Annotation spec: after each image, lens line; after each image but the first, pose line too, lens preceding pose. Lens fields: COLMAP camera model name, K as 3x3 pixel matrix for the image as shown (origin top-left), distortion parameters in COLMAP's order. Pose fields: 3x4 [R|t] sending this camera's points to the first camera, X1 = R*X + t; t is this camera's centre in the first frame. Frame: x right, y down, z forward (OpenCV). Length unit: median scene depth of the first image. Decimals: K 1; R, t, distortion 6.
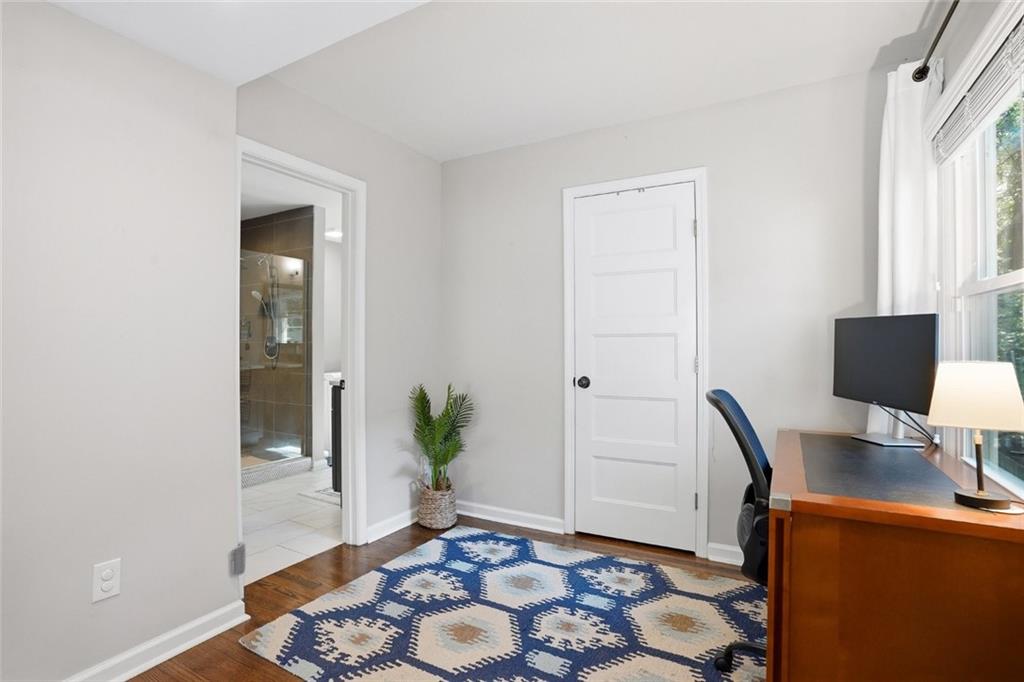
lens RADIAL K [[503.3, 0, 507.1], [0, 503.3, 337.6], [0, 0, 1]] dist [-0.089726, 0.034875]
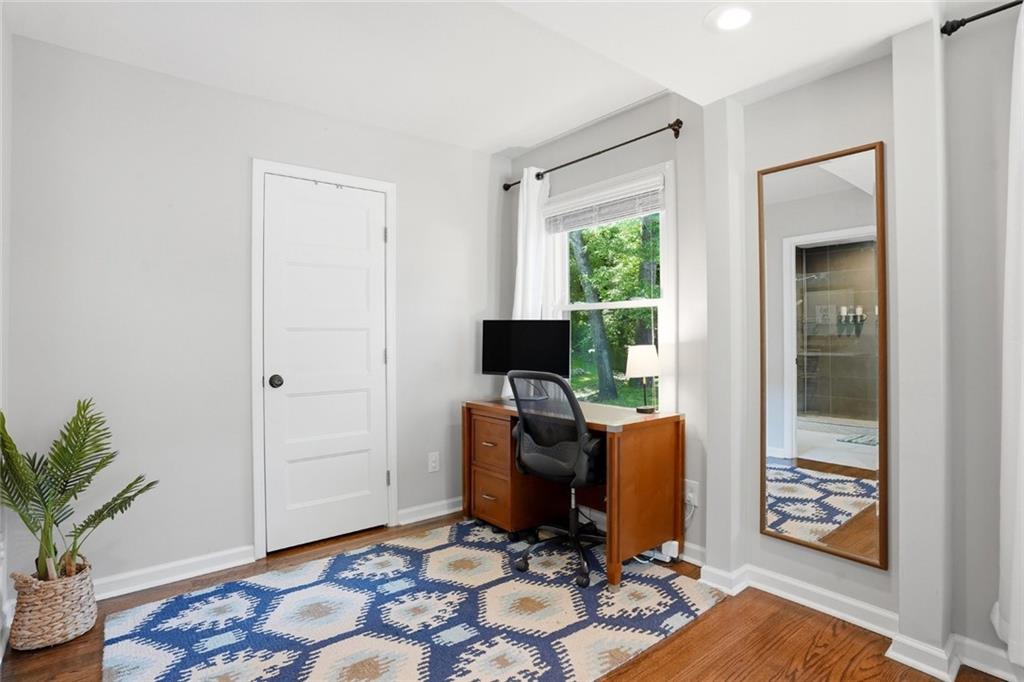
lens RADIAL K [[503.3, 0, 507.1], [0, 503.3, 337.6], [0, 0, 1]] dist [-0.089726, 0.034875]
pose [[0.377283, -0.001887, 0.926096, -0.579296], [-0.003421, 0.999988, 0.003431, 0.005919], [-0.926092, -0.004462, 0.377272, 0.328330]]
